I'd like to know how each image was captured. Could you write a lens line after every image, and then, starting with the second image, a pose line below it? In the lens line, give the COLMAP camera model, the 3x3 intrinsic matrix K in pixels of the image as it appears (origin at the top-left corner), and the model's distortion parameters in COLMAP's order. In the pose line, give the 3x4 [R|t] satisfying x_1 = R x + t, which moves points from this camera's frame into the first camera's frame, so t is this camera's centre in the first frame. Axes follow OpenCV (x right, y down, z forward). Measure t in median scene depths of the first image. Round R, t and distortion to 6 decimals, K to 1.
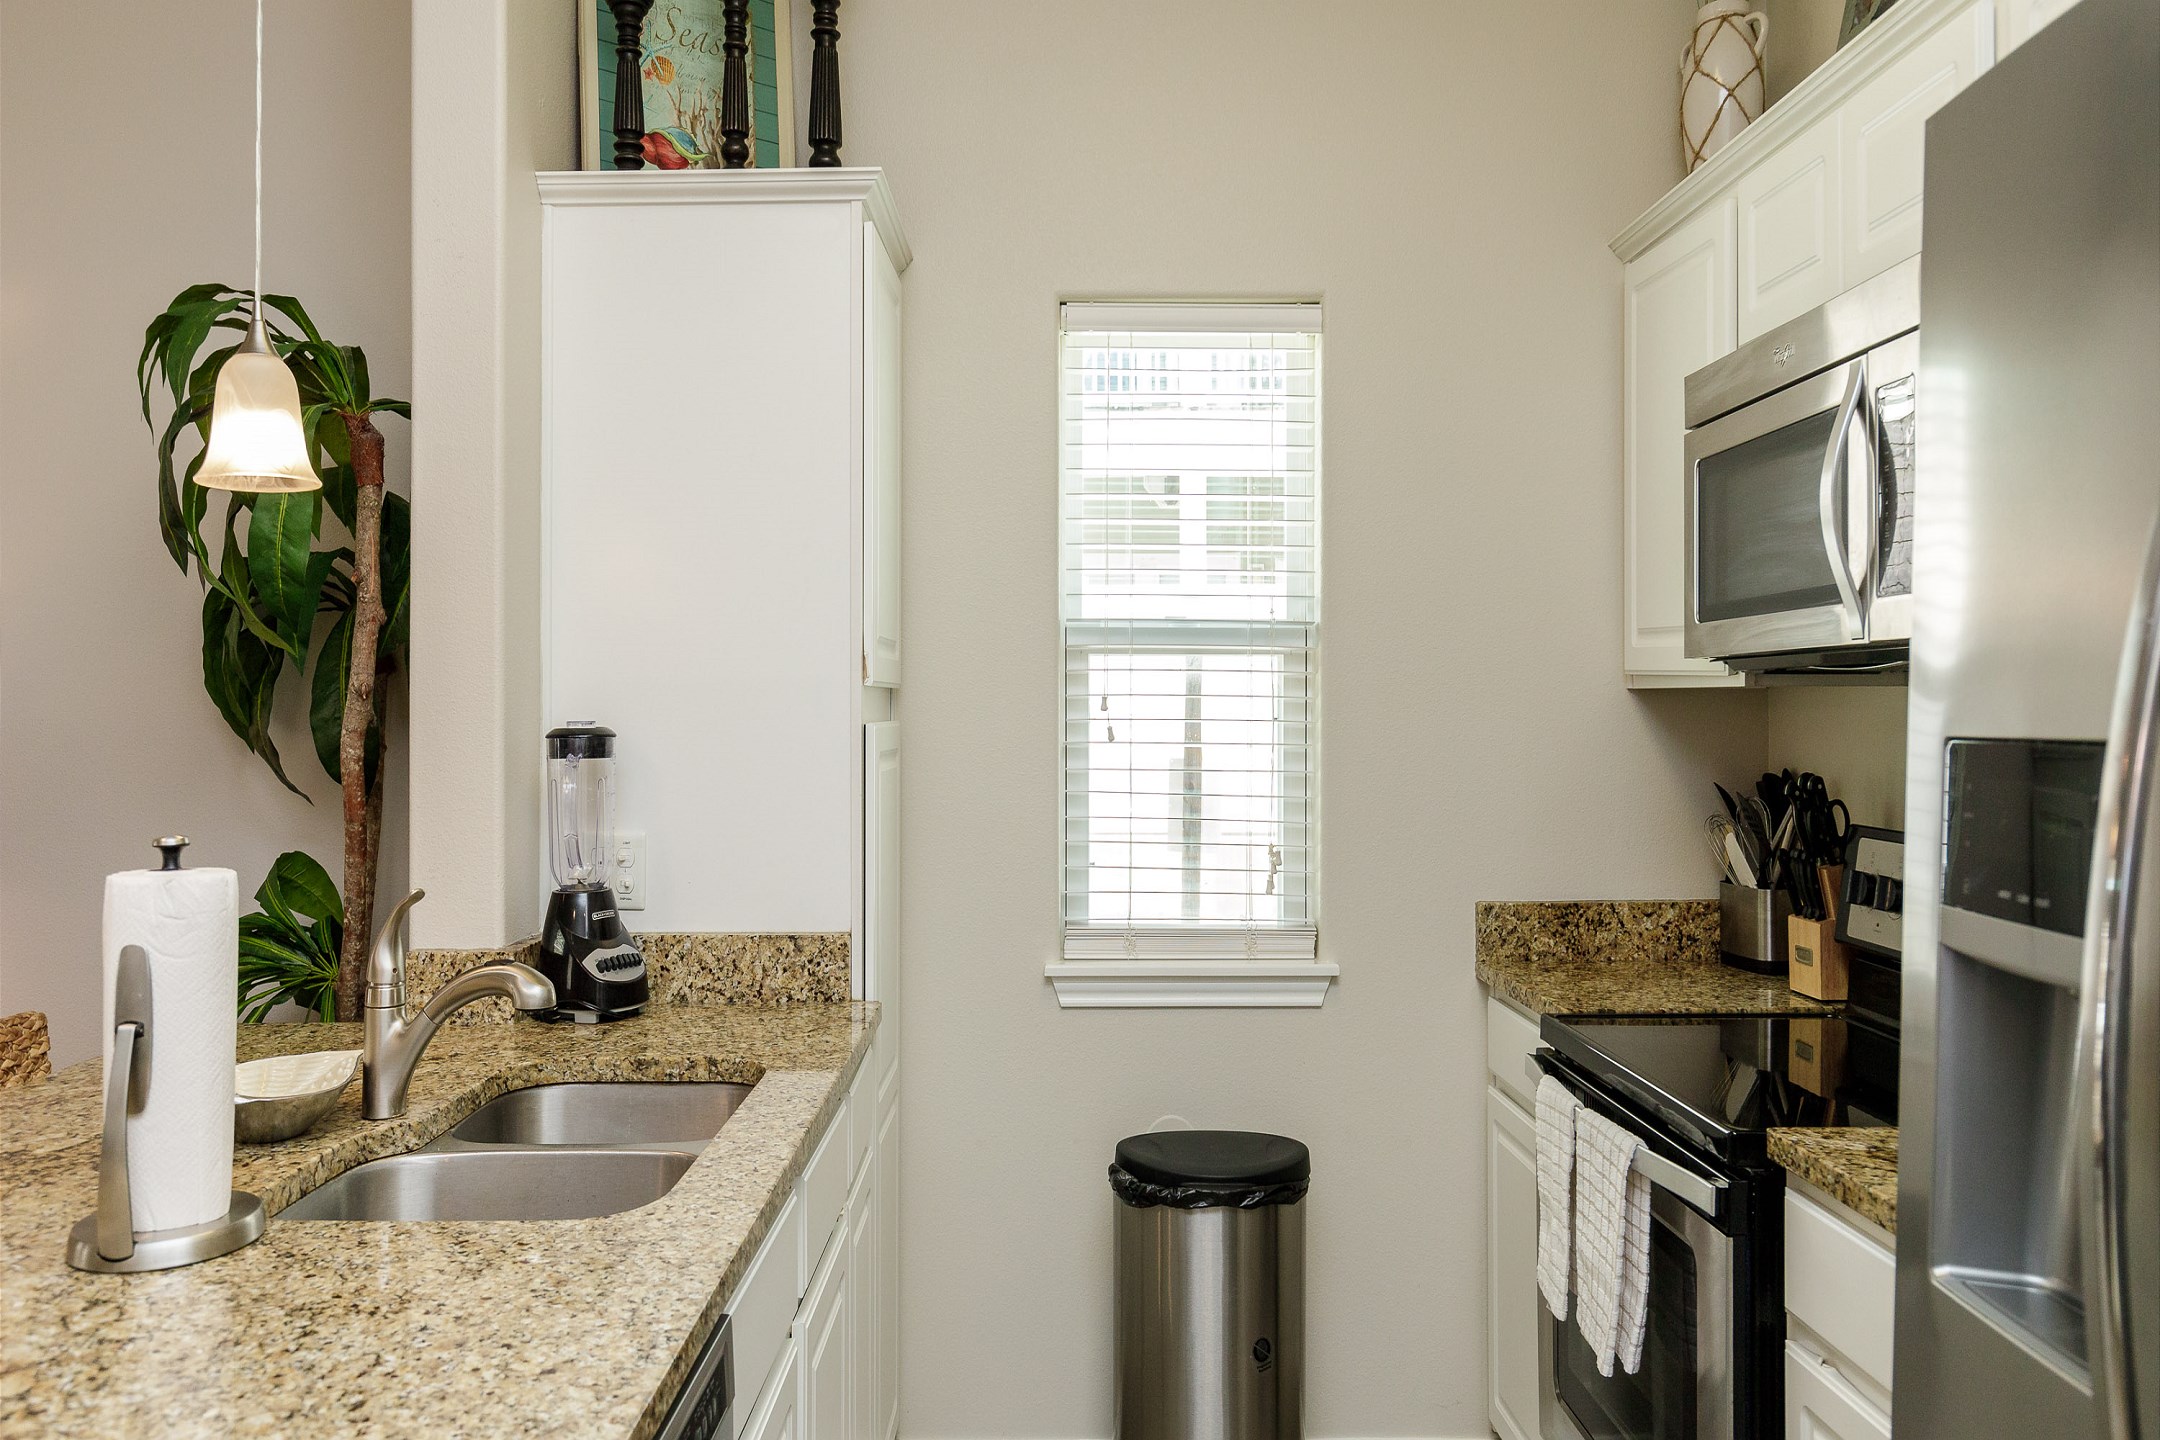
lens RADIAL K [[1473.9, 0, 1045.4], [0, 1473.9, 697.5], [0, 0, 1]] dist [0.004606, -0.011006]
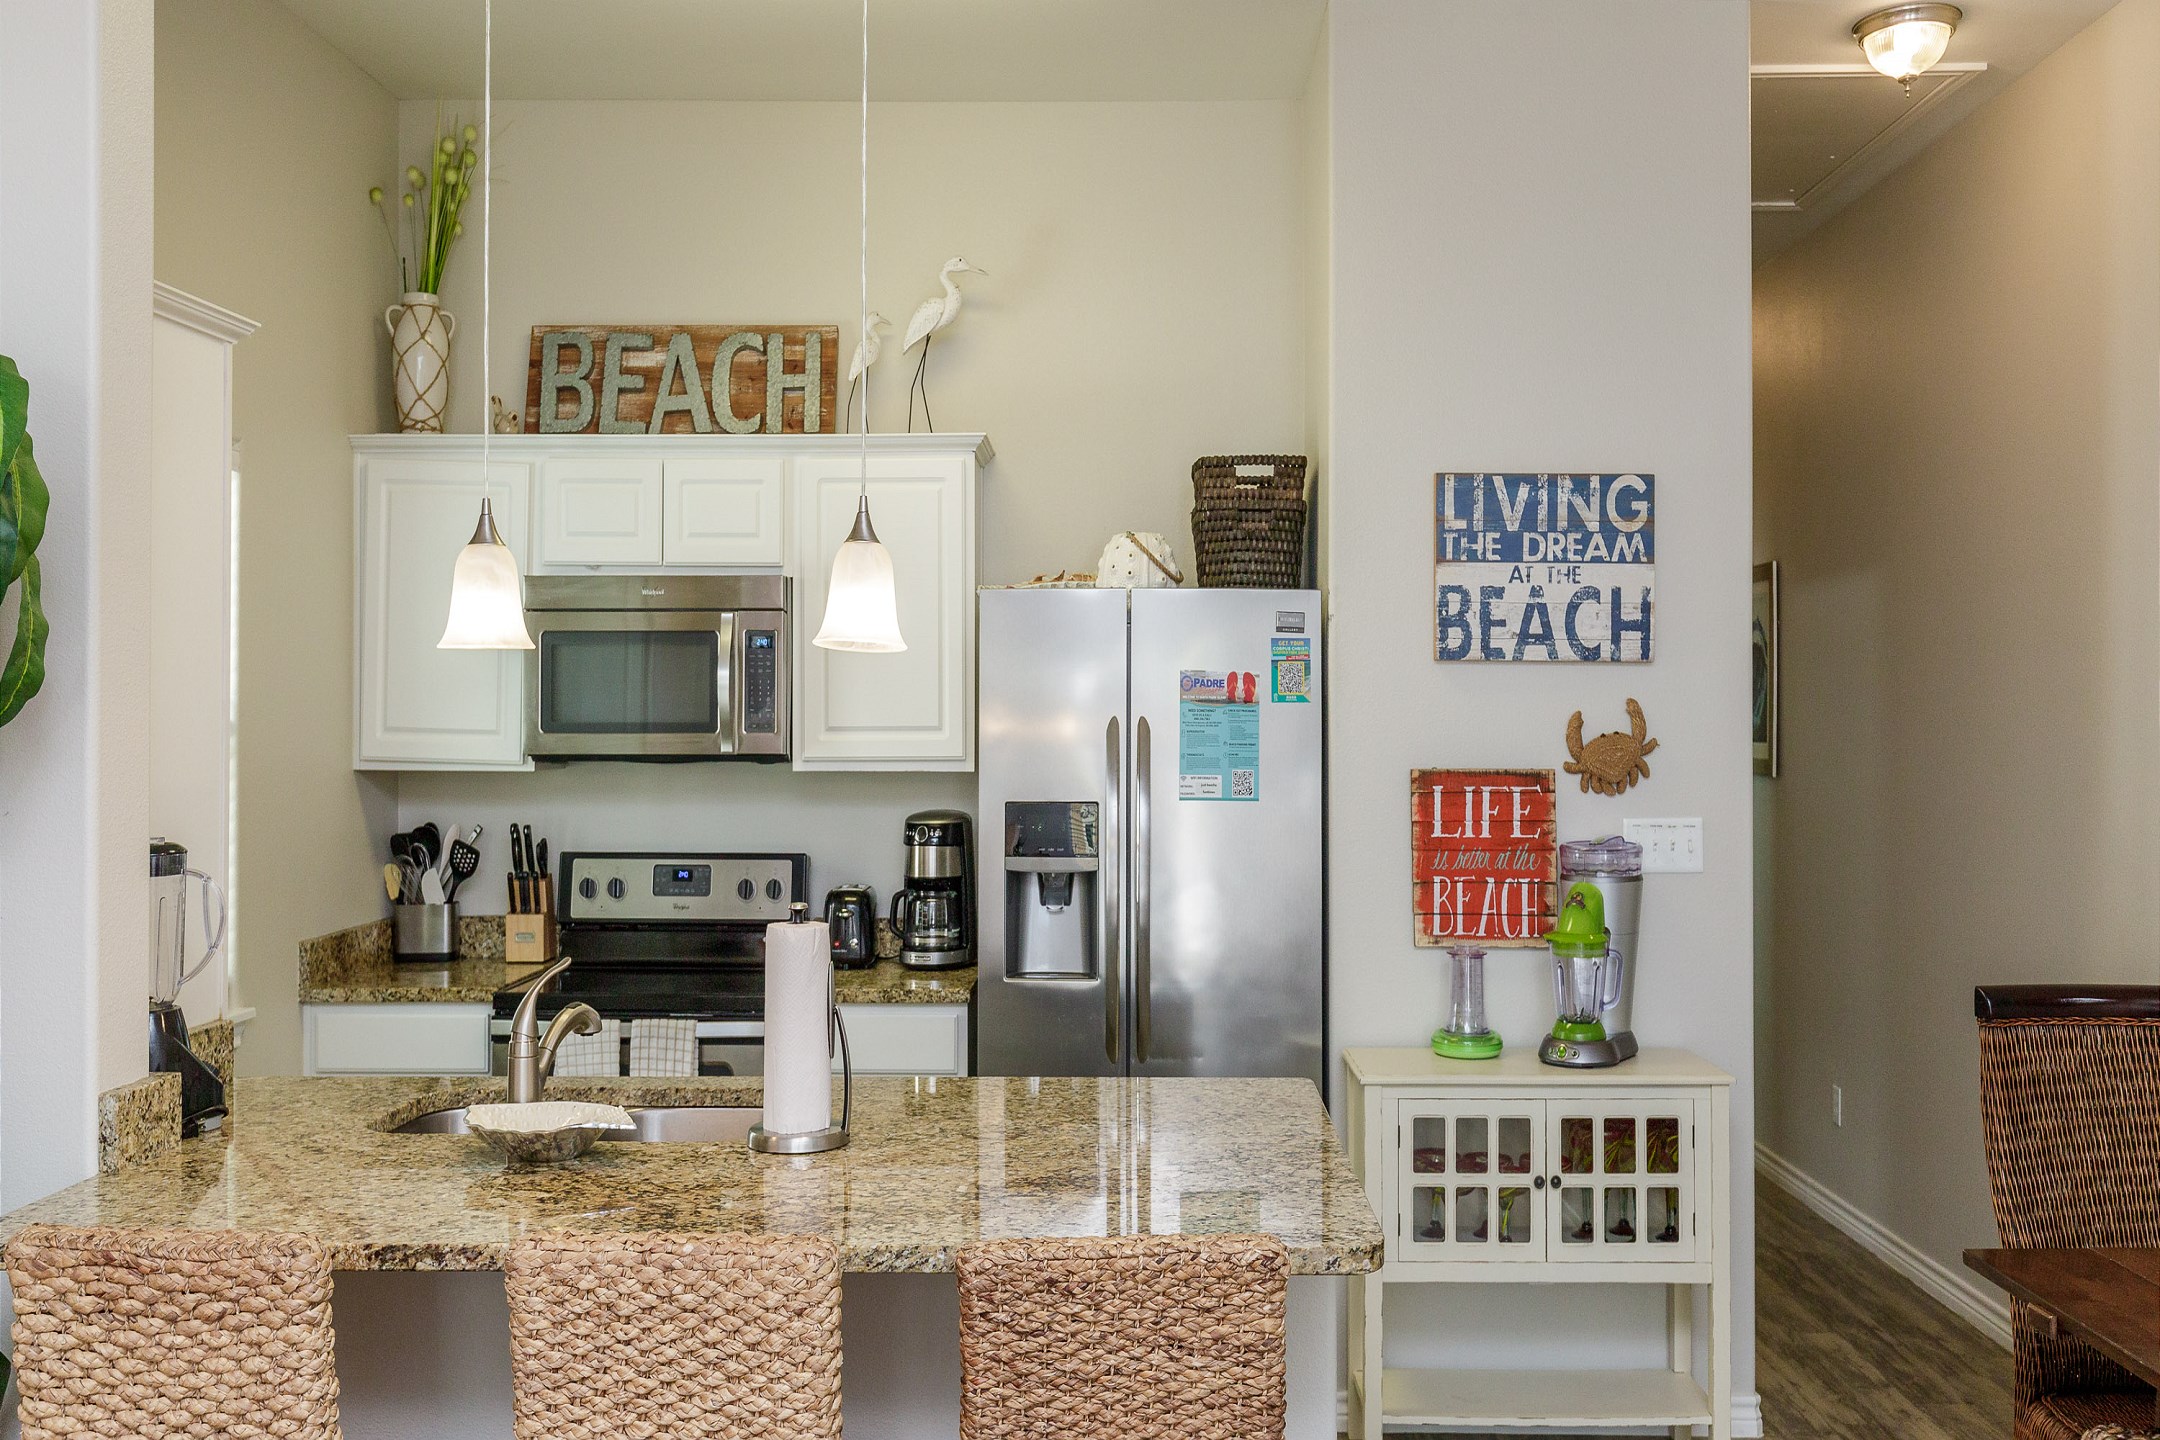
lens RADIAL K [[1854.8, 0, 1082.2], [0, 1854.8, 709.8], [0, 0, 1]] dist [-0.003172, -0.002908]
pose [[0.039912, 0.008356, 0.999168, -1.323678], [-0.007225, 0.999941, -0.008074, -0.054209], [-0.999177, -0.006897, 0.039970, 0.284790]]
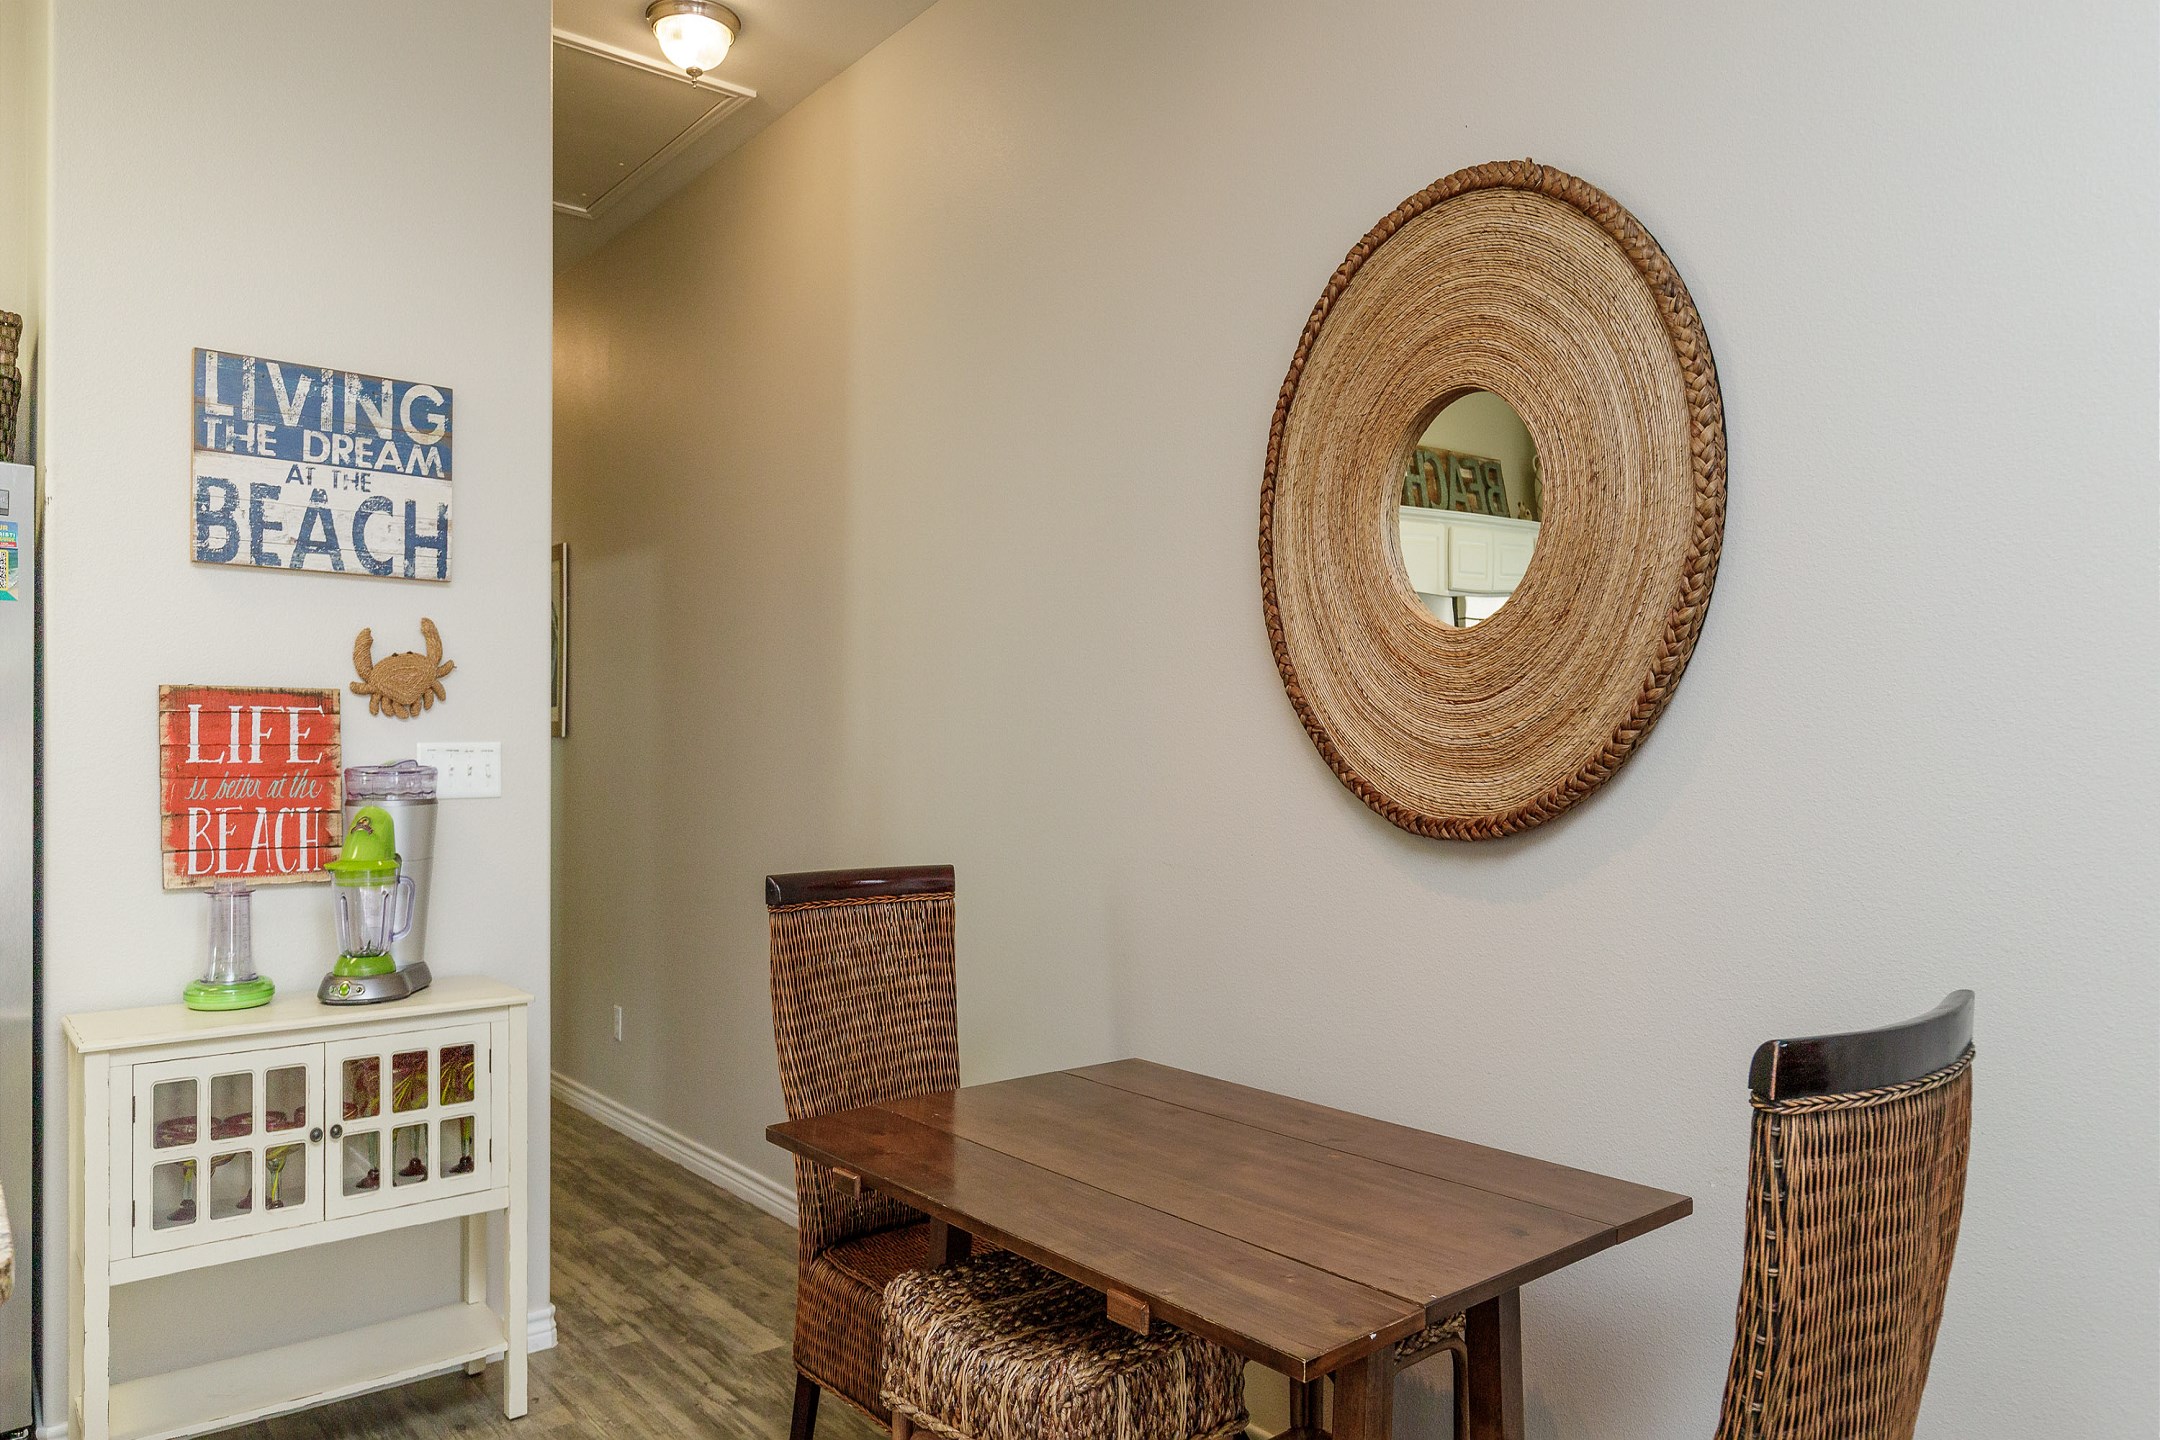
lens RADIAL K [[1473.9, 0, 1090.6], [0, 1473.9, 720.6], [0, 0, 1]] dist [0.004606, -0.011006]
pose [[-0.619407, 0.012925, 0.784964, -0.971309], [-0.002637, 0.999825, -0.018543, 0.038702], [-0.785066, -0.013556, -0.619264, 0.189446]]
